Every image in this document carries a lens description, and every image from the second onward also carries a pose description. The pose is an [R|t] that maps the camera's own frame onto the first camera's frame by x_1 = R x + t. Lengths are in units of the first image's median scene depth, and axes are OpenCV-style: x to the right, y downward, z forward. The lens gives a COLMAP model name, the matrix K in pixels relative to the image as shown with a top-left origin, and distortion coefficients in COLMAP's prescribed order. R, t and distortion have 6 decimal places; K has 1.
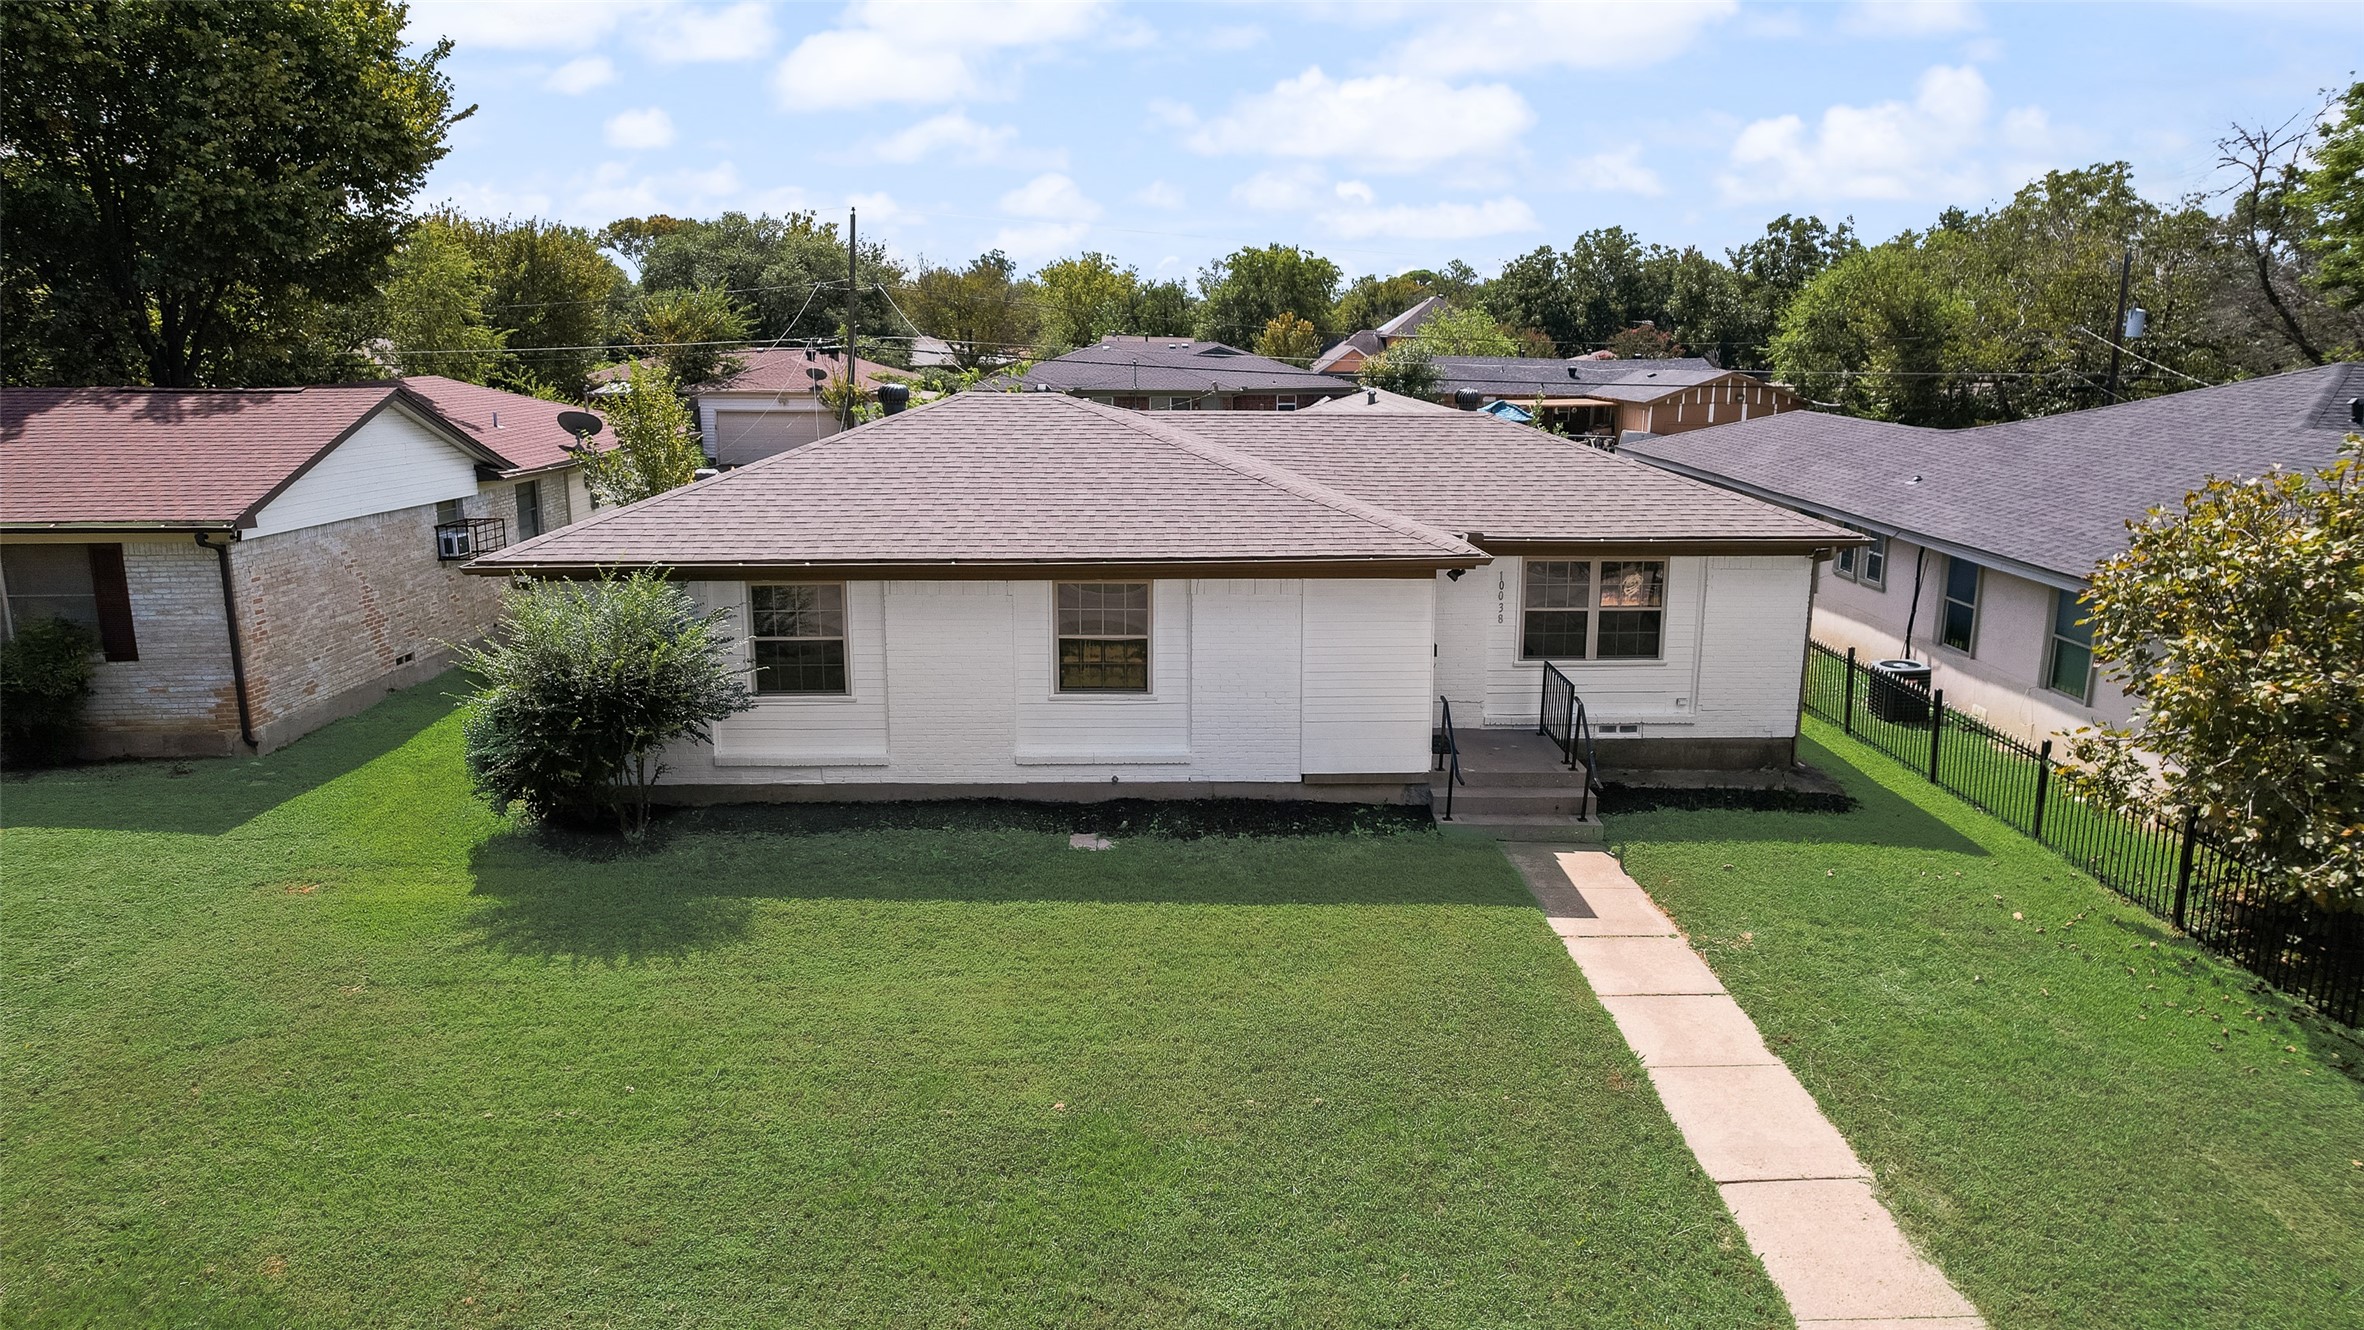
lens RADIAL K [[1544.1, 0, 1187.5], [0, 1544.1, 667.7], [0, 0, 1]] dist [-0.052144, 0.028700]
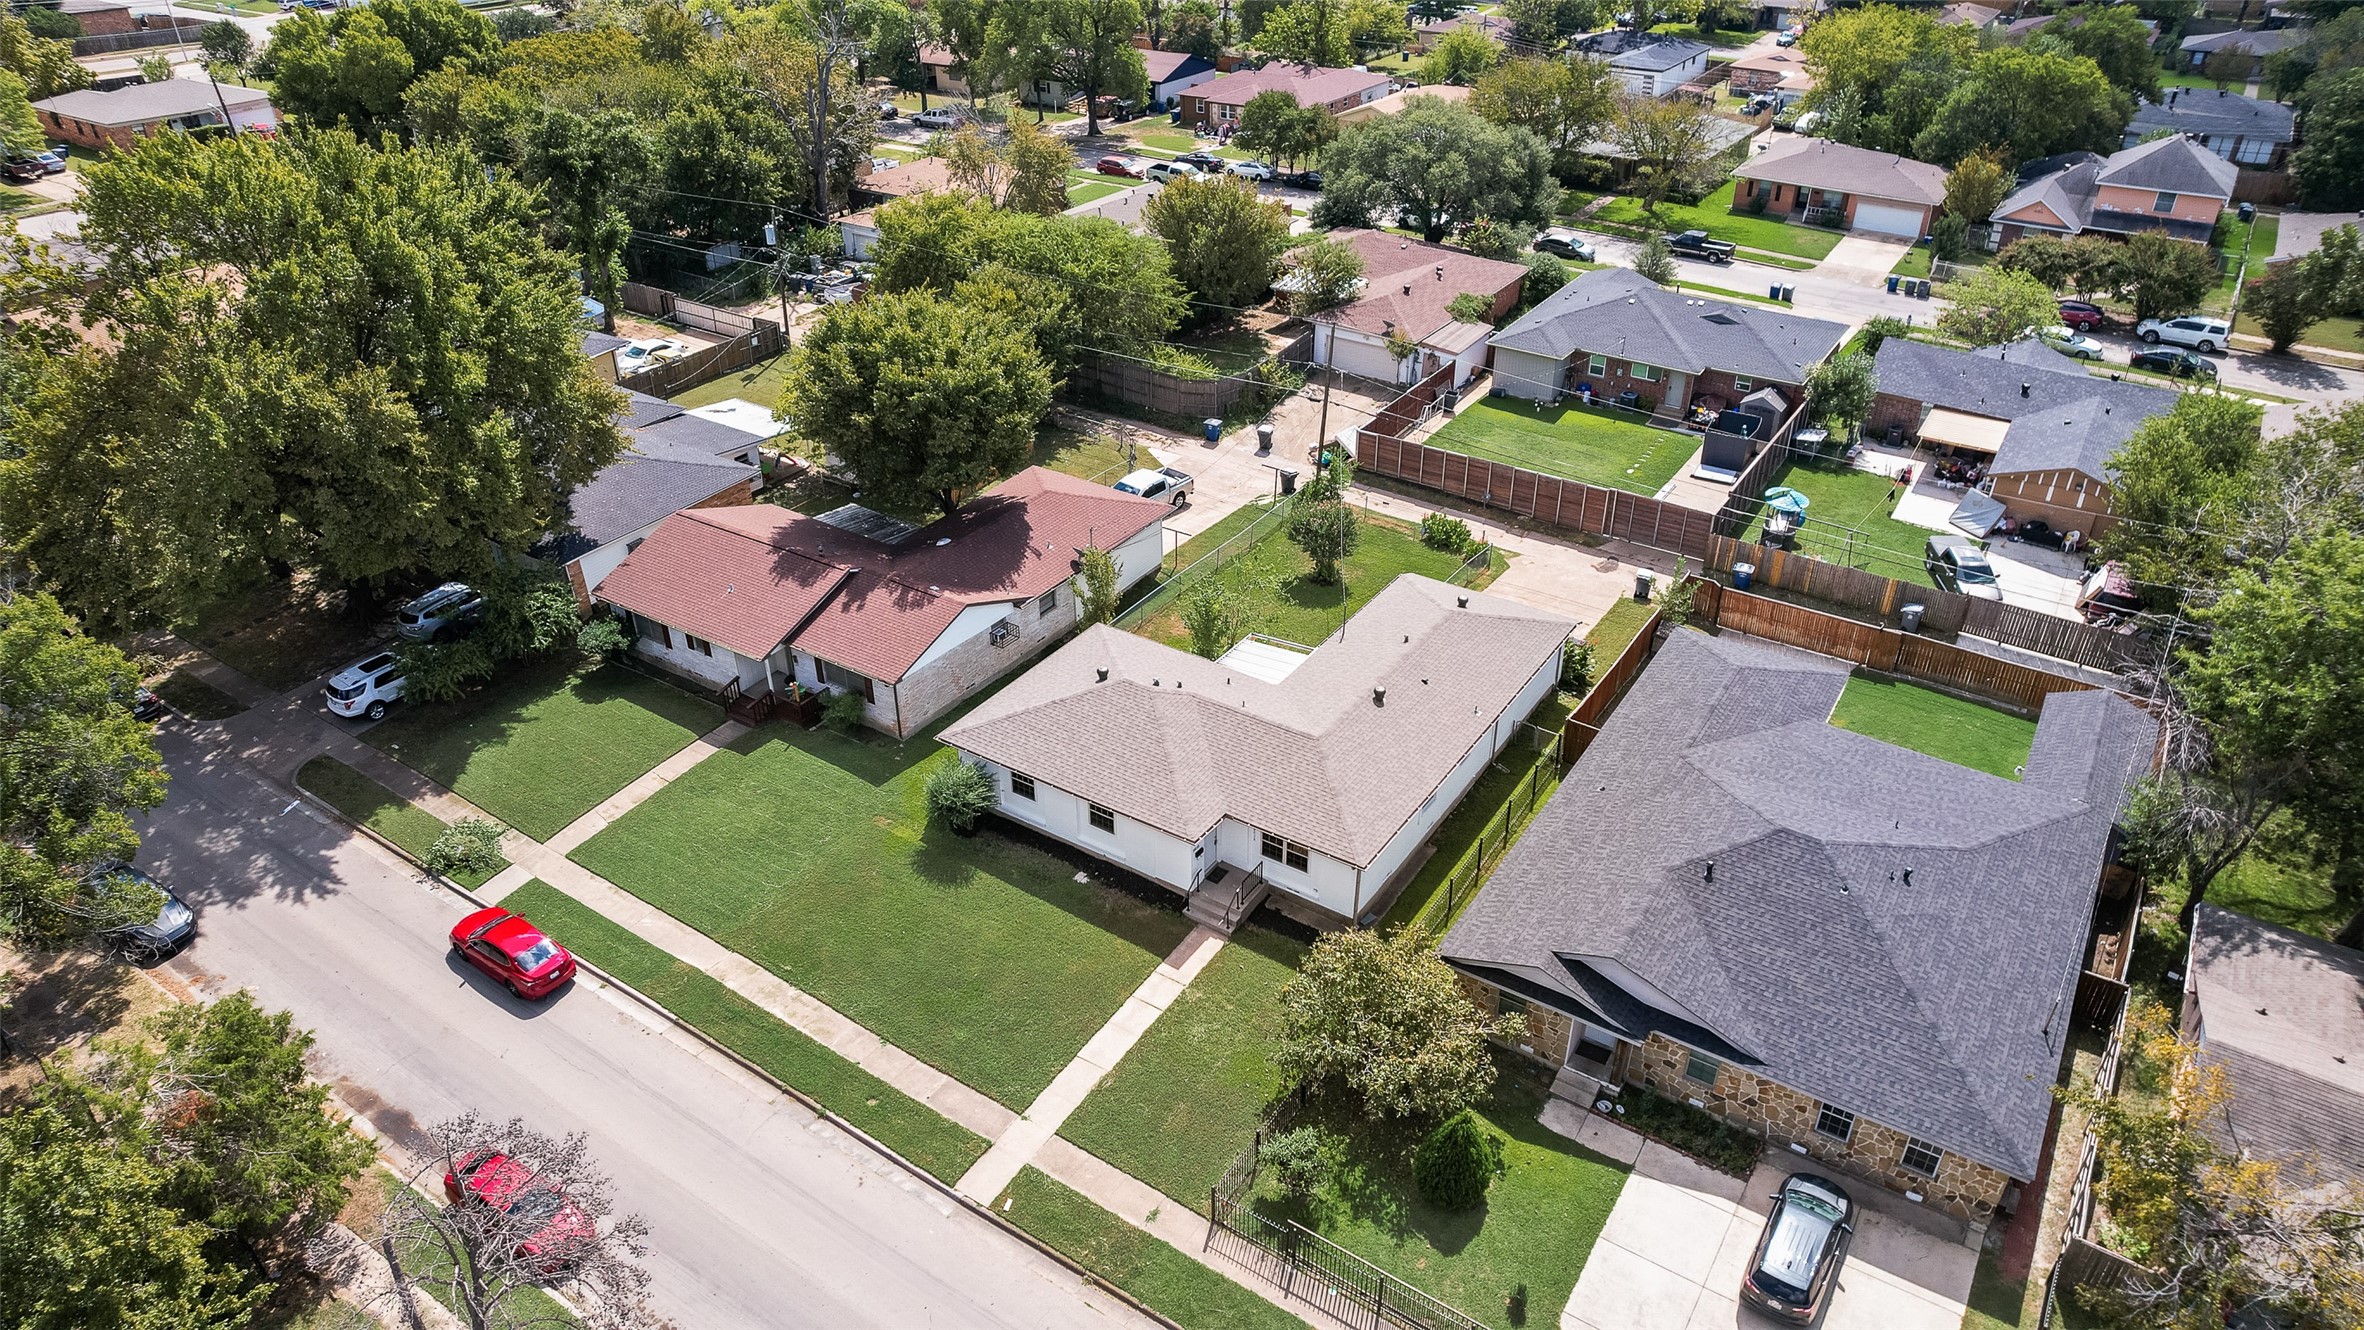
lens RADIAL K [[1544.1, 0, 1177.8], [0, 1544.1, 661.8], [0, 0, 1]] dist [-0.052144, 0.028700]
pose [[0.814638, 0.298530, -0.497238, 1.723555], [-0.106867, 0.919935, 0.377225, -1.683467], [0.570039, -0.254163, 0.781317, -1.385997]]
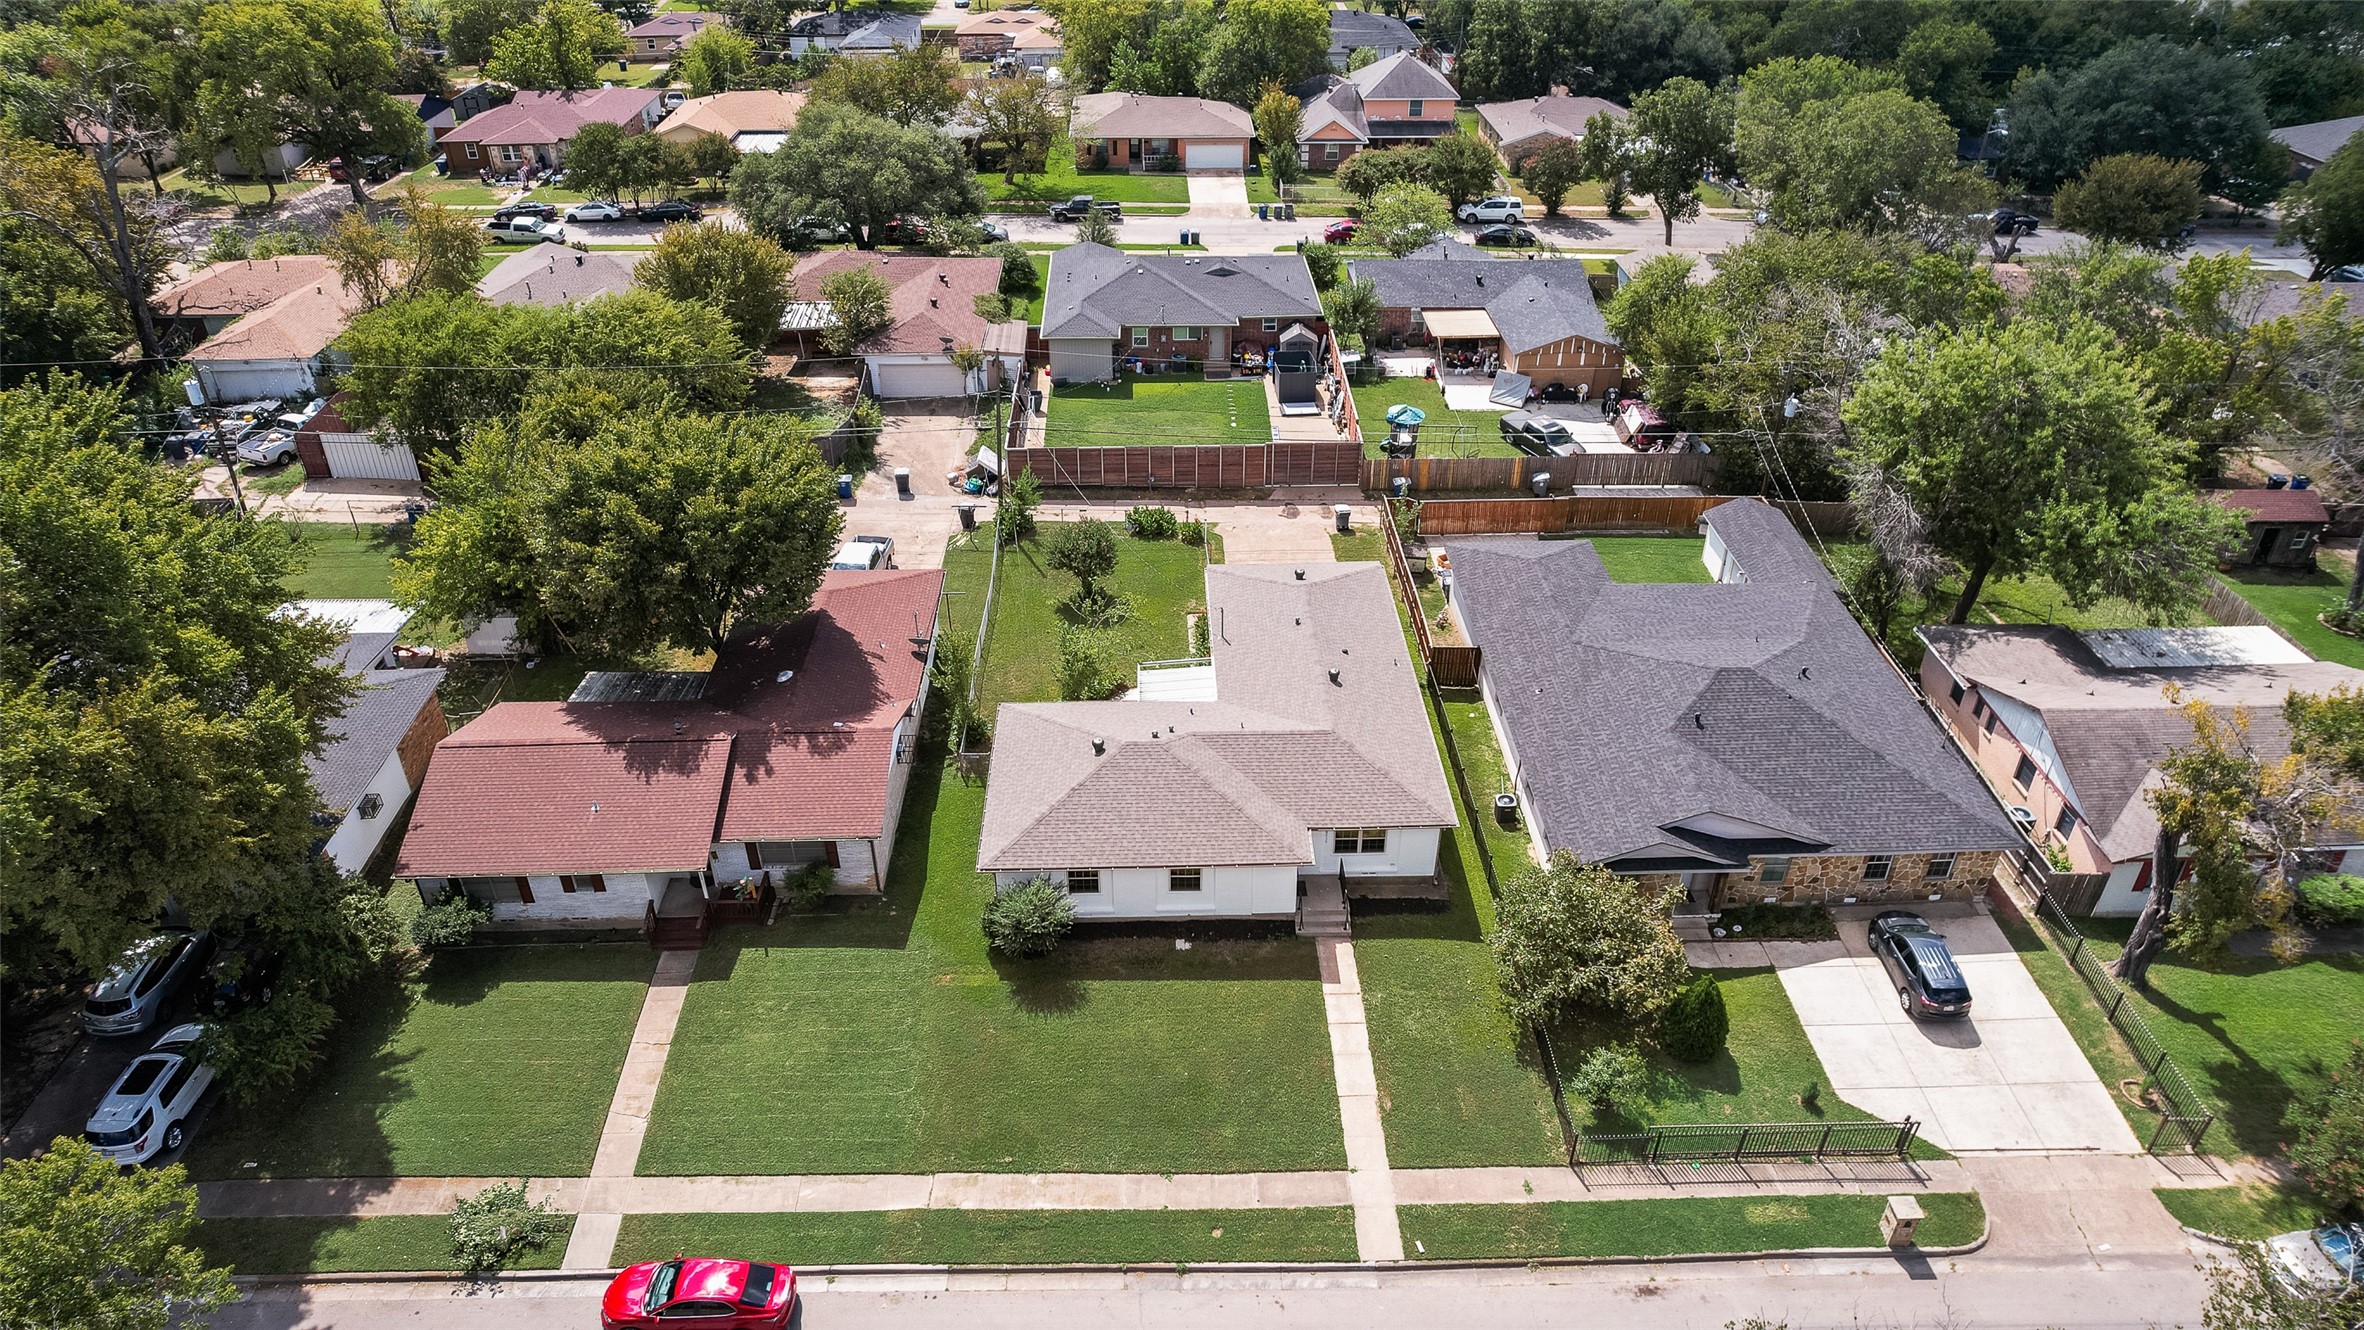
lens RADIAL K [[1544.1, 0, 1191.9], [0, 1544.1, 665.9], [0, 0, 1]] dist [-0.052144, 0.028700]
pose [[0.999967, -0.000101, 0.008080, -0.078142], [-0.002883, 0.929682, 0.368352, -1.738582], [-0.007549, -0.368363, 0.929651, -1.879977]]
